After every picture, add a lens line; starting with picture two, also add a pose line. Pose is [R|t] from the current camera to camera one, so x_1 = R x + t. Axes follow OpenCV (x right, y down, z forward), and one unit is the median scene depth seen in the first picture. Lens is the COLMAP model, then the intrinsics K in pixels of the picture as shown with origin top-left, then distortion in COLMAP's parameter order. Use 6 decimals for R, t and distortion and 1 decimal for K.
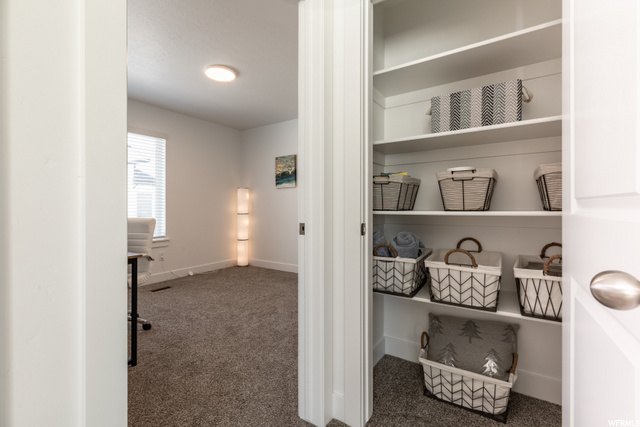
lens RADIAL K [[289.2, 0, 324.7], [0, 289.2, 202.7], [0, 0, 1]] dist [-0.003639, -0.000126]
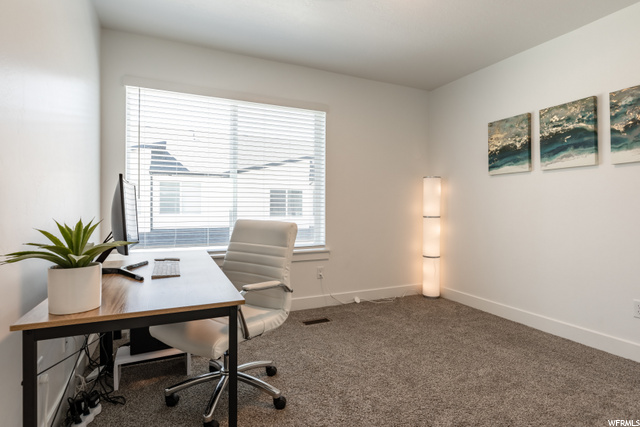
lens RADIAL K [[364.9, 0, 316.6], [0, 364.9, 208.6], [0, 0, 1]] dist [0.005719, 0.000343]
pose [[0.843678, 0.012793, -0.536697, -0.067179], [-0.001482, 0.999768, 0.021502, 0.003259], [0.536847, -0.017345, 0.843501, 0.186601]]
